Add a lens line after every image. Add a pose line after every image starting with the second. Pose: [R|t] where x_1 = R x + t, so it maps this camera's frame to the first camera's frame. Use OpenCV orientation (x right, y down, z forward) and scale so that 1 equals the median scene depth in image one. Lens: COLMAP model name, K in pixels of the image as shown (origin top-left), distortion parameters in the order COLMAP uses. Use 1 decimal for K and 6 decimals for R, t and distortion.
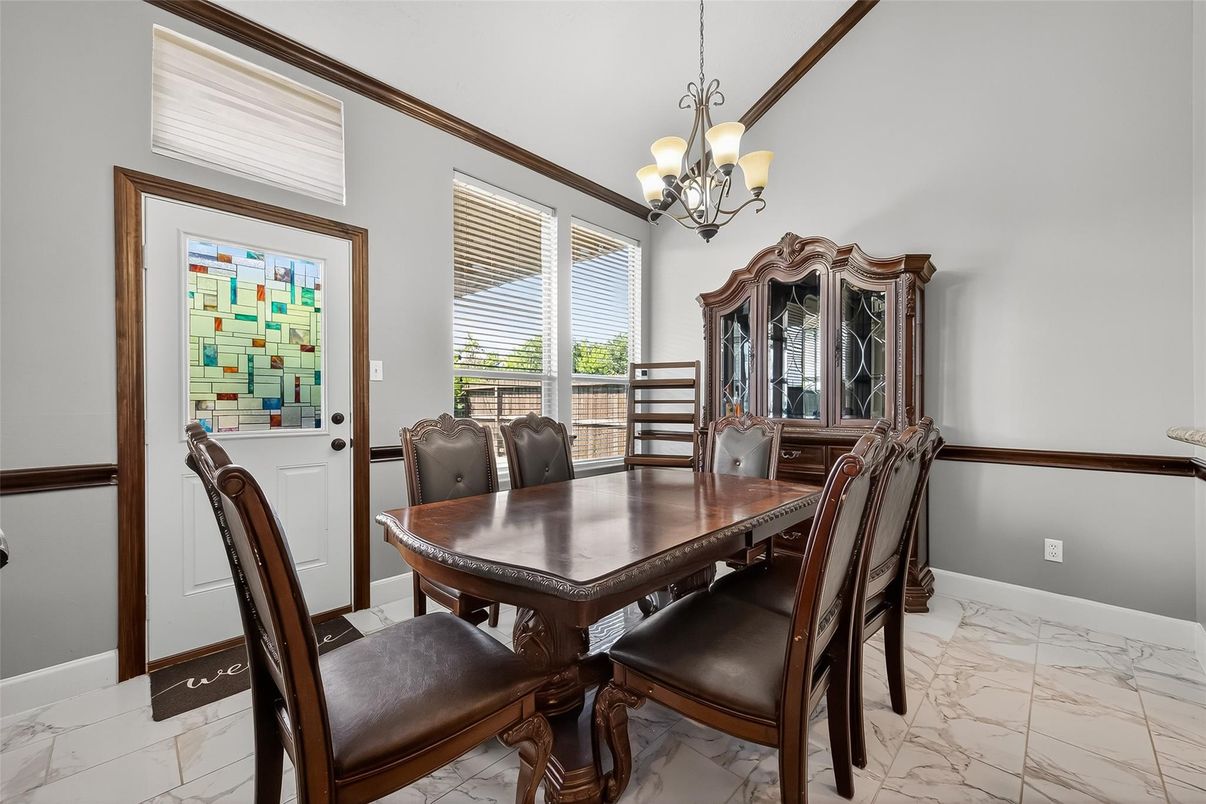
lens RADIAL K [[470.4, 0, 604.8], [0, 470.4, 405.5], [0, 0, 1]] dist [0.001106, -0.000613]
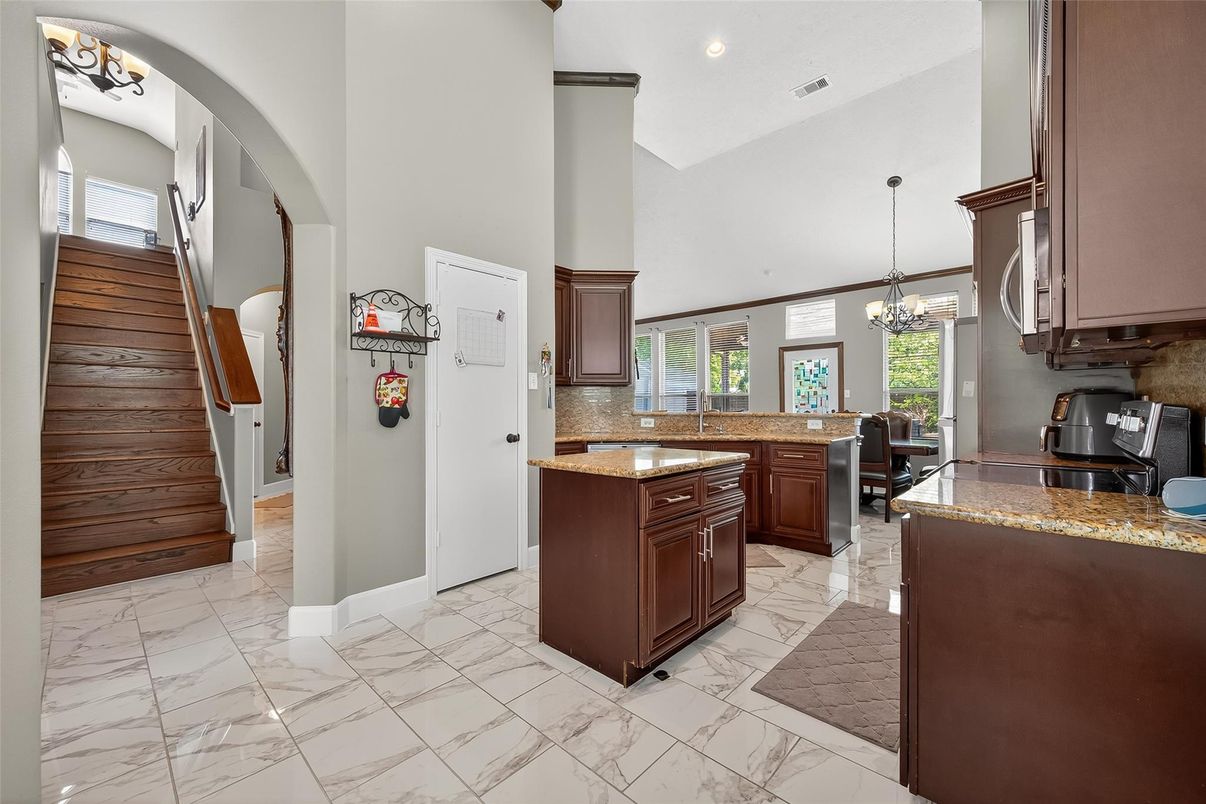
lens RADIAL K [[470.4, 0, 601.1], [0, 470.4, 406.6], [0, 0, 1]] dist [0.001106, -0.000613]
pose [[0.020330, 0.001971, -0.999791, 1.925205], [0.001258, 0.999997, 0.001997, -0.008333], [0.999793, -0.001298, 0.020327, -0.391624]]
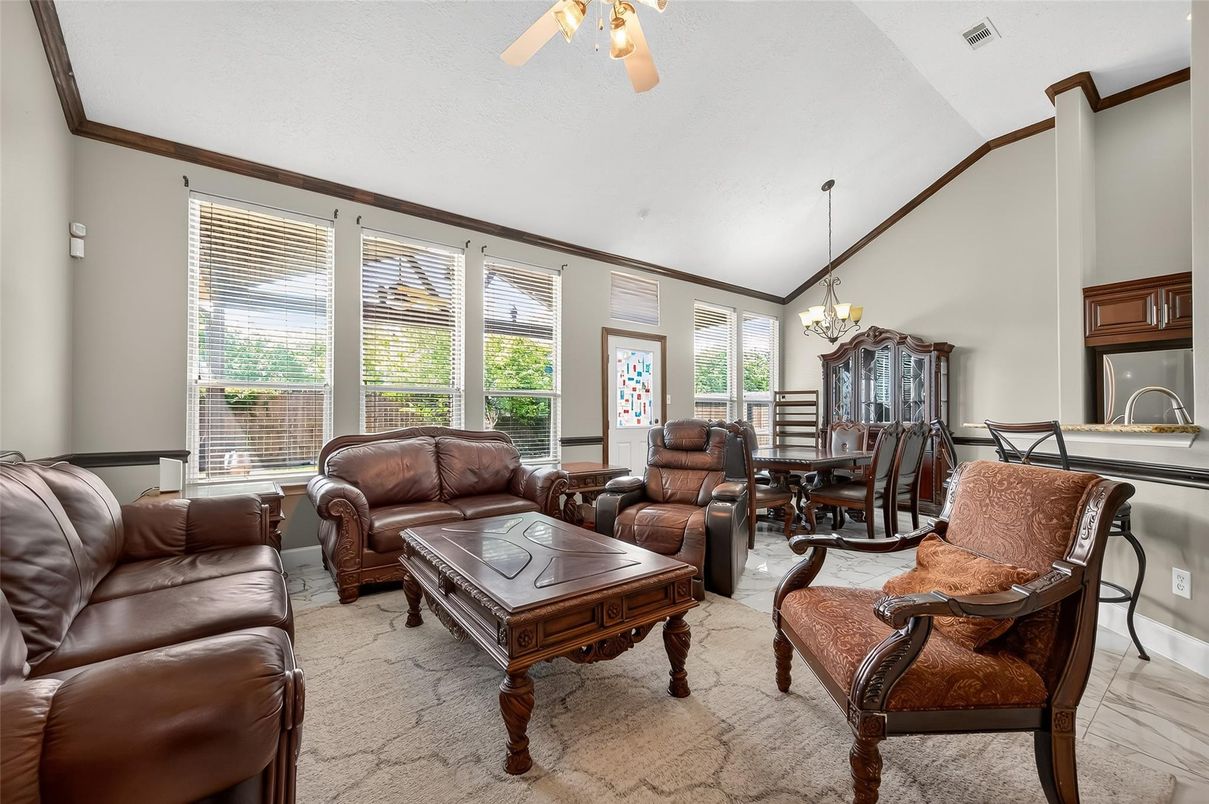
lens RADIAL K [[471.6, 0, 601.6], [0, 471.6, 409.2], [0, 0, 1]] dist [0.001106, -0.000613]
pose [[0.986101, 0.001200, -0.166145, -0.390098], [-0.003908, 0.999865, -0.015976, 0.006551], [0.166103, 0.016404, 0.985972, -1.103255]]
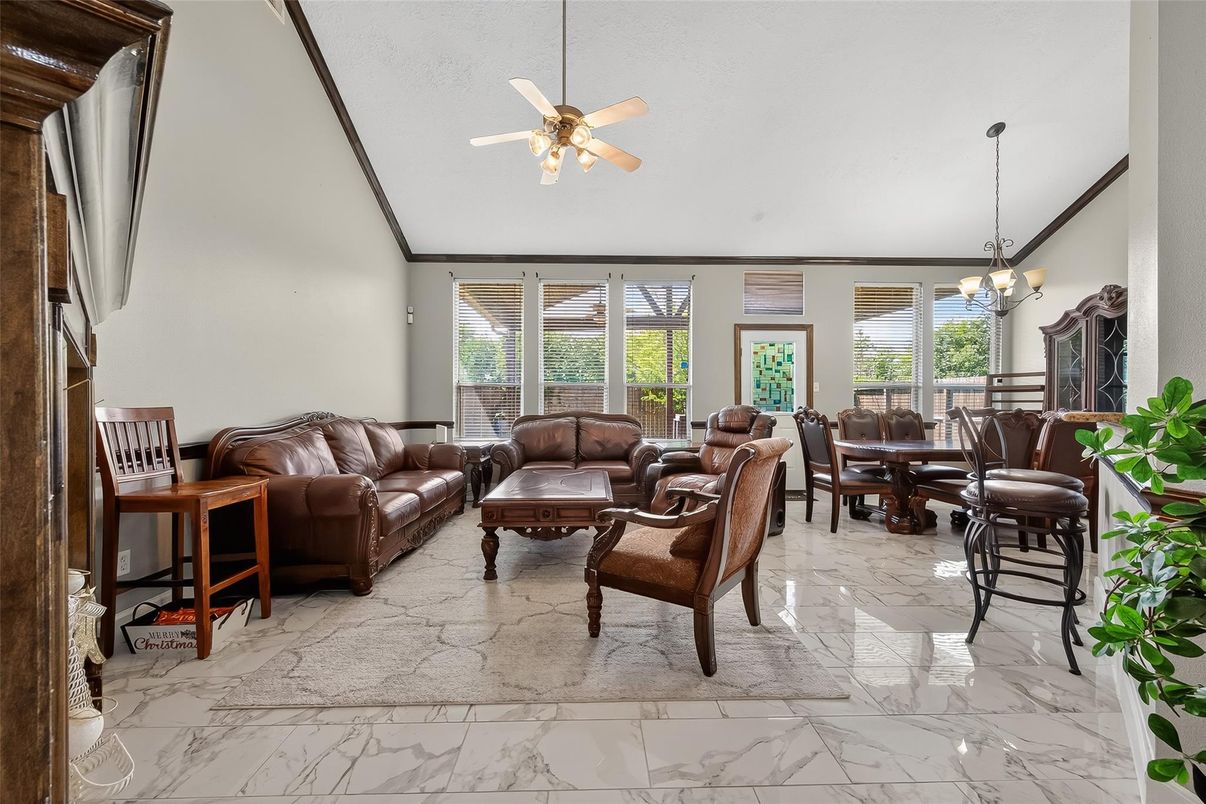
lens RADIAL K [[470.4, 0, 597.6], [0, 470.4, 403.0], [0, 0, 1]] dist [0.001106, -0.000613]
pose [[0.711602, 0.002120, -0.702580, 0.301140], [-0.006111, 0.999976, -0.003171, 0.011370], [0.702556, 0.006550, 0.711598, -1.164990]]
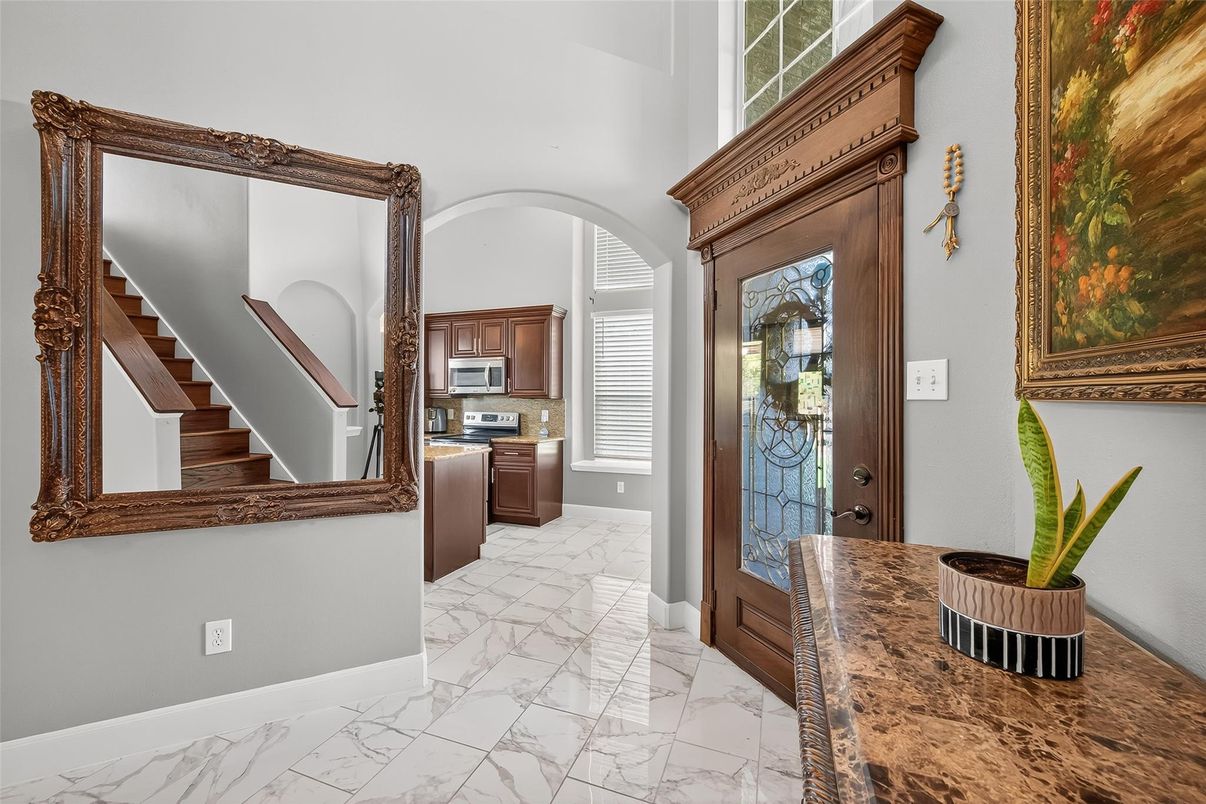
lens RADIAL K [[470.4, 0, 612.1], [0, 470.4, 400.8], [0, 0, 1]] dist [0.001106, -0.000613]
pose [[0.912806, 0.006940, 0.408335, 1.079778], [-0.004474, 0.999966, -0.006993, -0.046252], [-0.408370, 0.004556, 0.912805, -1.674142]]
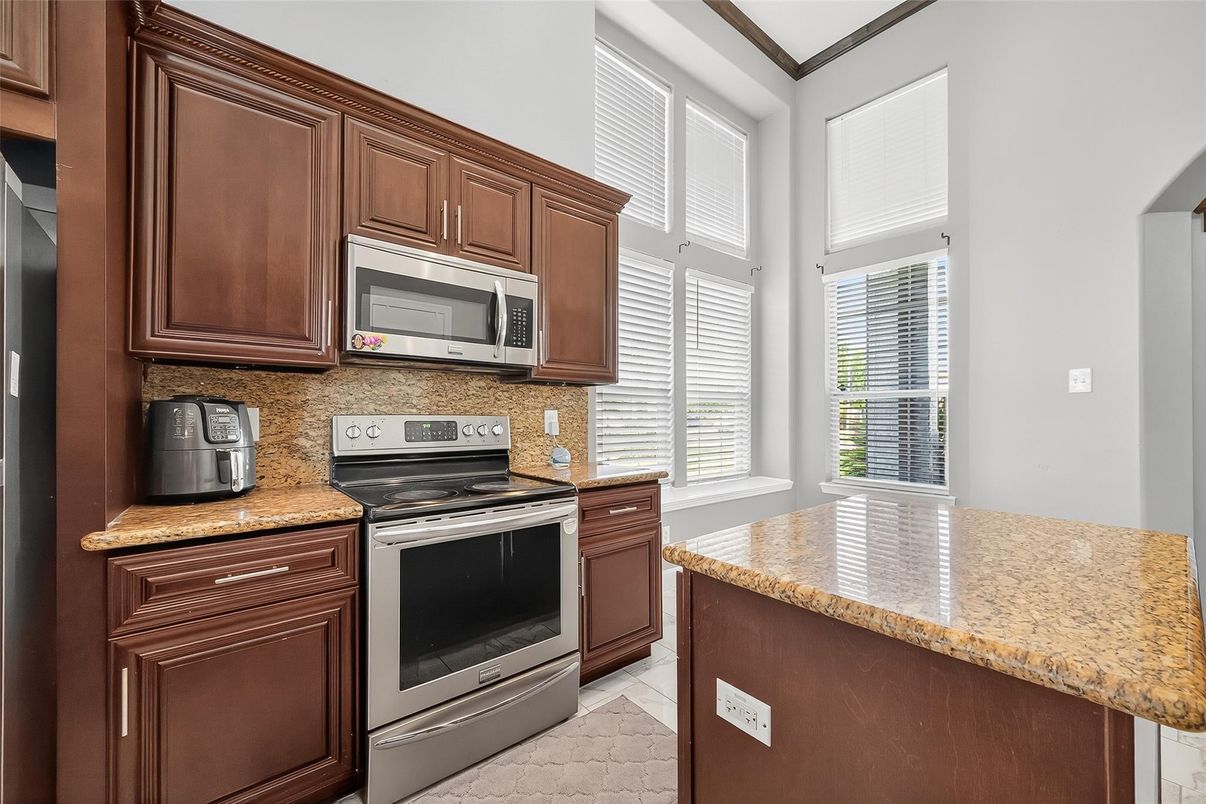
lens RADIAL K [[470.4, 0, 602.8], [0, 470.4, 412.0], [0, 0, 1]] dist [0.001106, -0.000613]
pose [[0.109822, 0.006601, 0.993929, 0.742041], [-0.000307, 0.999978, -0.006608, -0.012554], [-0.993951, 0.000420, 0.109822, -0.092035]]
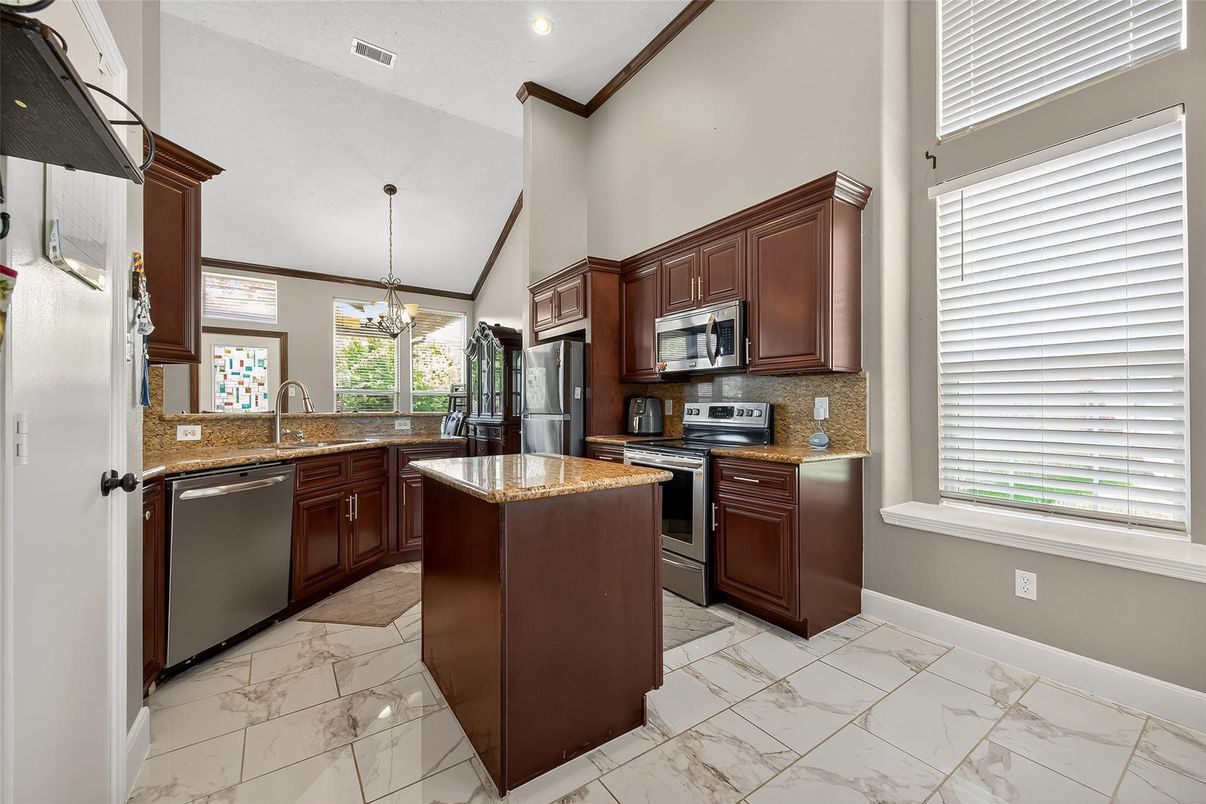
lens RADIAL K [[470.4, 0, 602.2], [0, 470.4, 408.0], [0, 0, 1]] dist [0.001106, -0.000613]
pose [[0.981749, 0.001230, -0.190176, 1.335184], [-0.000875, 0.999998, 0.001951, -0.001489], [0.190177, -0.001749, 0.981748, -0.908900]]
